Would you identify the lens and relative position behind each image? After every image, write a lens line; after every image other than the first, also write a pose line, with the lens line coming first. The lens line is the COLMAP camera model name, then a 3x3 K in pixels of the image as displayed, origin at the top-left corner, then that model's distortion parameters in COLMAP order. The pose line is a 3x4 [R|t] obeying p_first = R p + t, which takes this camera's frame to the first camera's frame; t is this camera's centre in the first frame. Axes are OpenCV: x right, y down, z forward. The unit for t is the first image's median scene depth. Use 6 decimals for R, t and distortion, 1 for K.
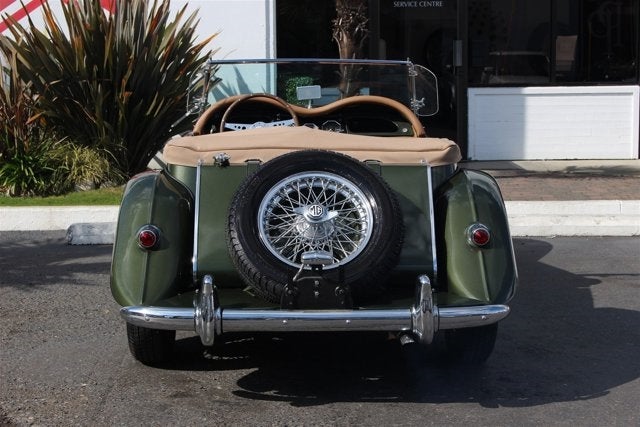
lens RADIAL K [[1253.5, 0, 320.0], [0, 1253.5, 213.5], [0, 0, 1]] dist [-0.008344, 0.162989]
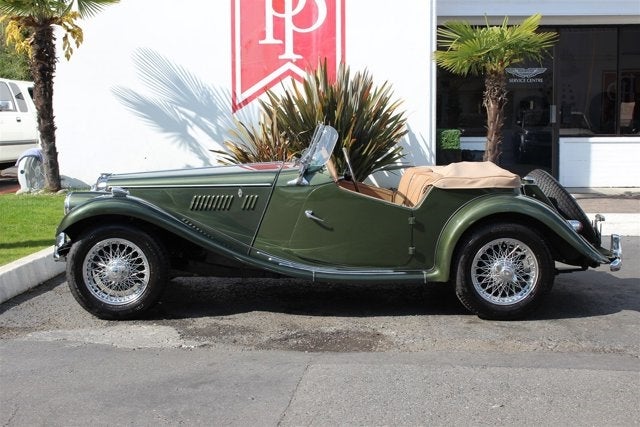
lens RADIAL K [[919.2, 0, 320.0], [0, 919.2, 213.5], [0, 0, 1]] dist [-0.041918, -0.036431]
pose [[0.997471, 0.010376, -0.070311, -0.106831], [-0.011466, 0.999820, -0.015110, 0.009956], [0.070141, 0.015878, 0.997411, -0.107178]]
